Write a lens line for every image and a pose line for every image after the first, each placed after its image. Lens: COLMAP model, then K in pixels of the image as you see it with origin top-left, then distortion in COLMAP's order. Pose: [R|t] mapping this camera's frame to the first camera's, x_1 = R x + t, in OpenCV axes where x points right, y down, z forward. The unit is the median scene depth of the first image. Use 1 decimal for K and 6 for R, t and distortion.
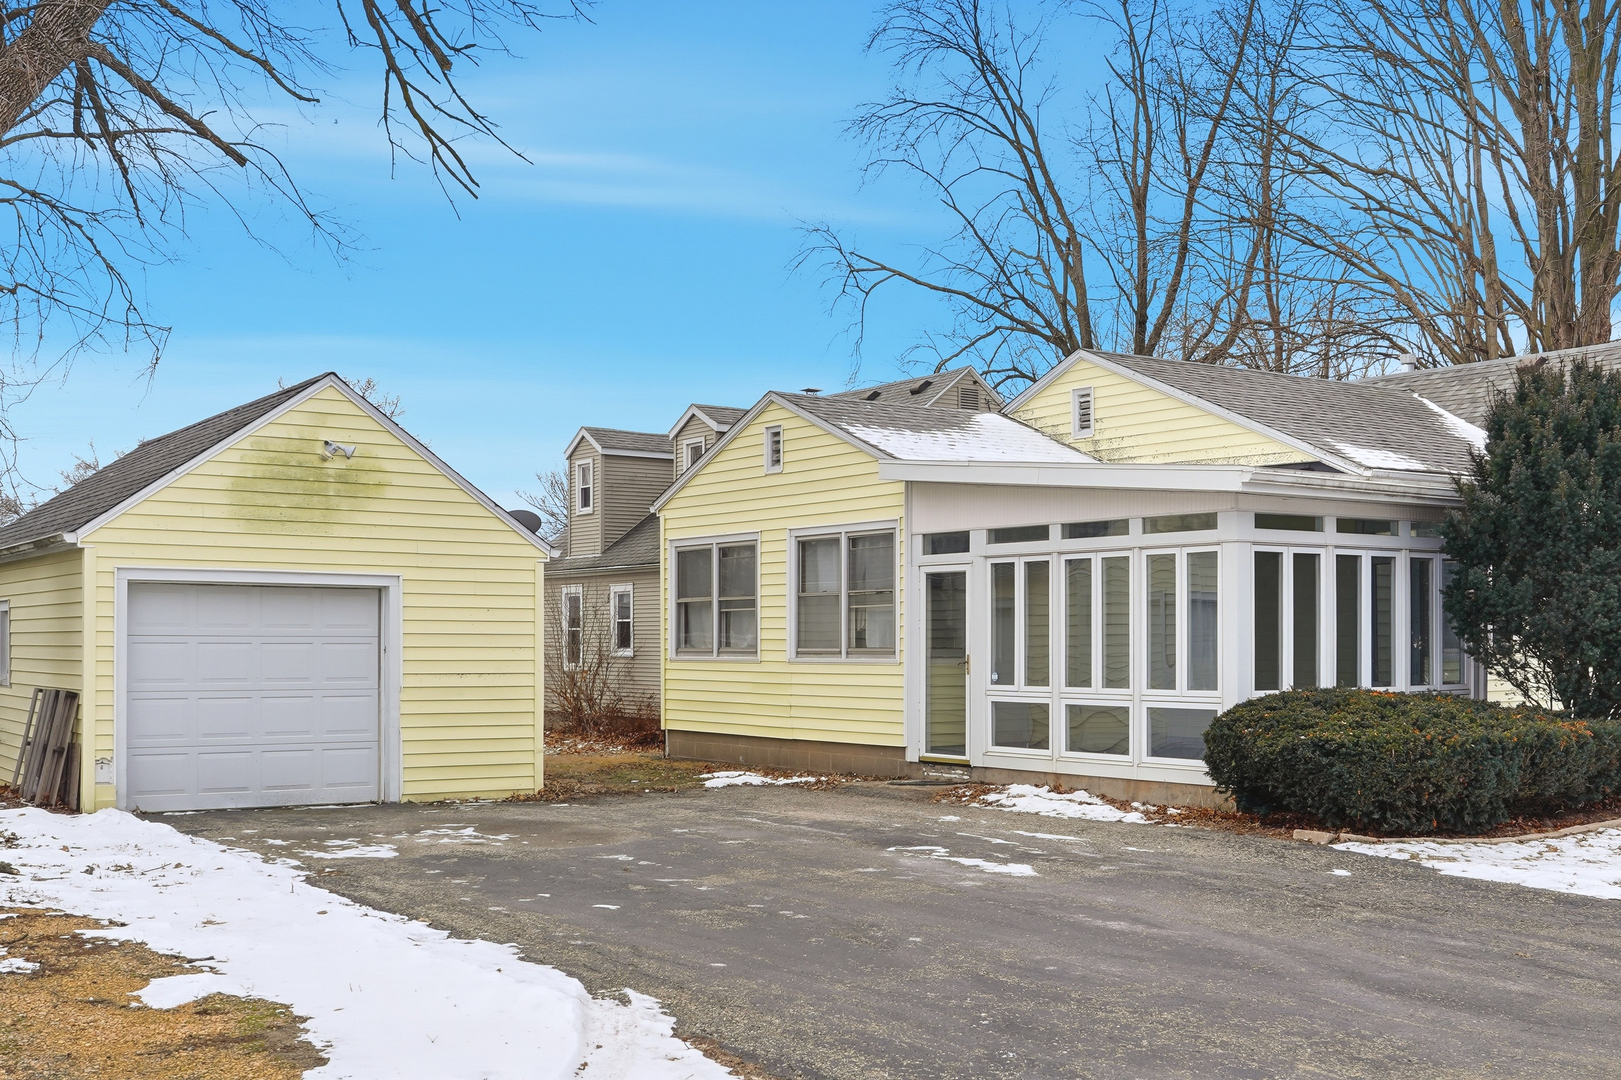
lens RADIAL K [[1752.9, 0, 810.5], [0, 1752.9, 540.0], [0, 0, 1]] dist [-0.098845, 0.022306]
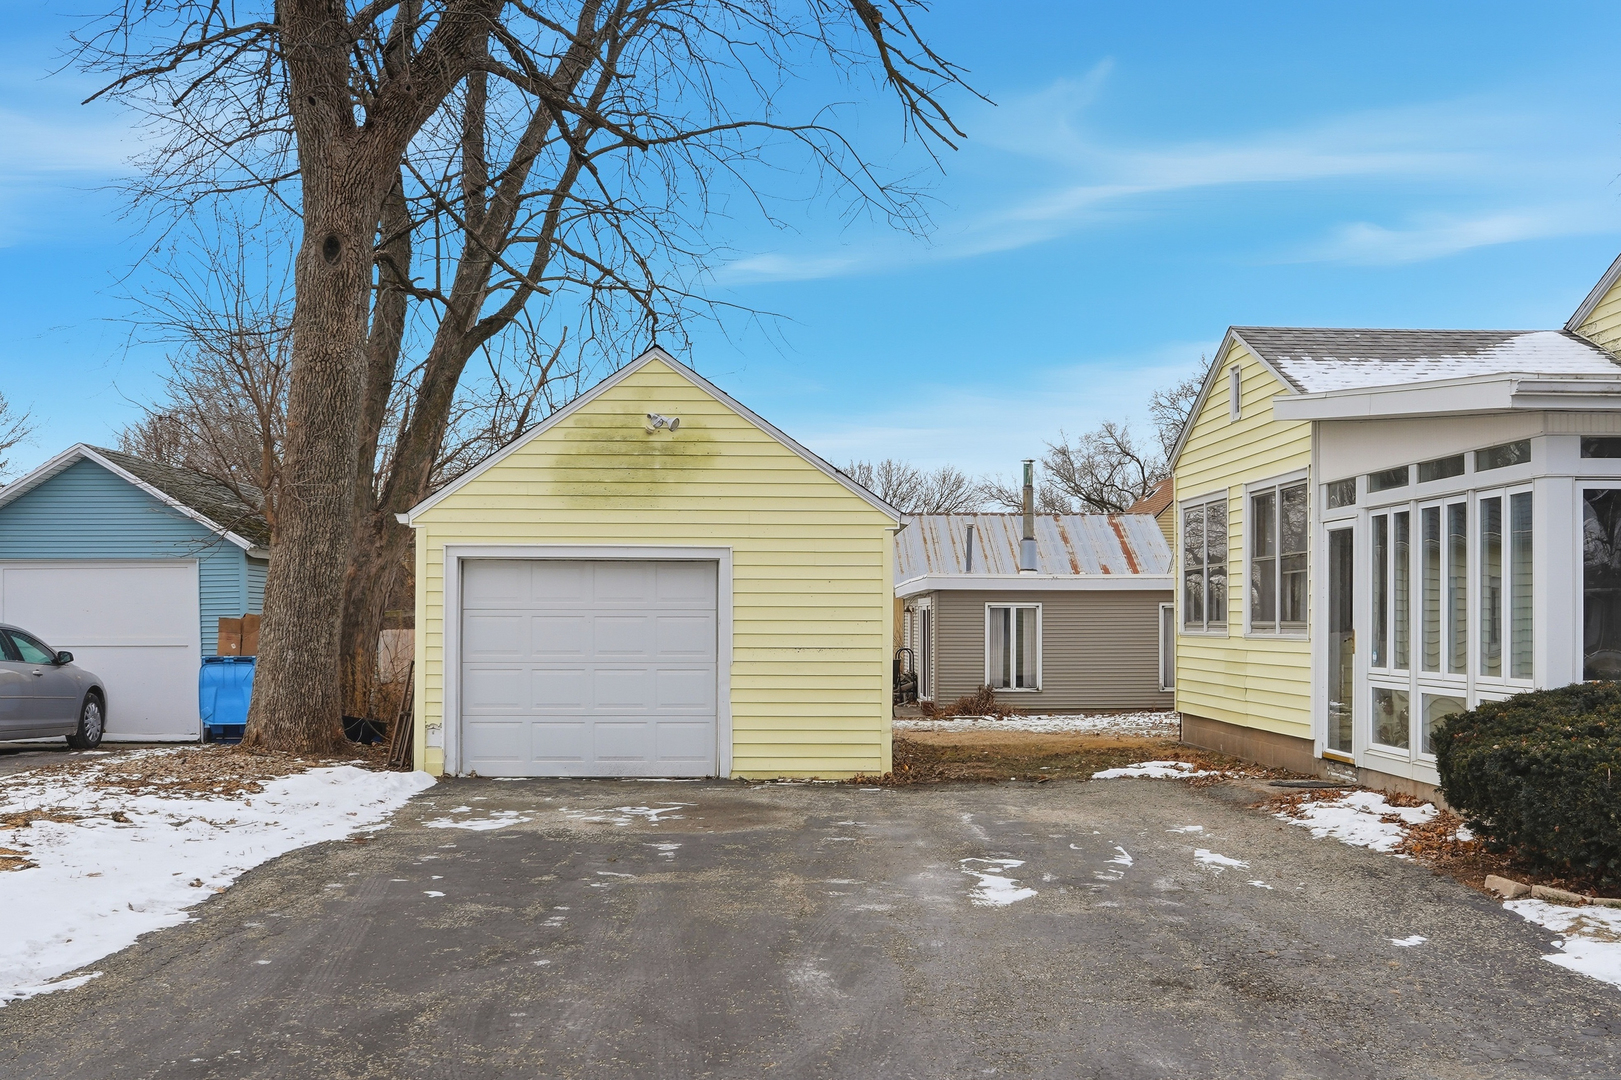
lens RADIAL K [[1758.9, 0, 810.5], [0, 1758.9, 540.0], [0, 0, 1]] dist [-0.114722, 0.014040]
pose [[0.836512, -0.023259, -0.547455, 0.343021], [0.031345, 0.999494, 0.005430, 0.012466], [0.547052, -0.021702, 0.836817, 0.199422]]
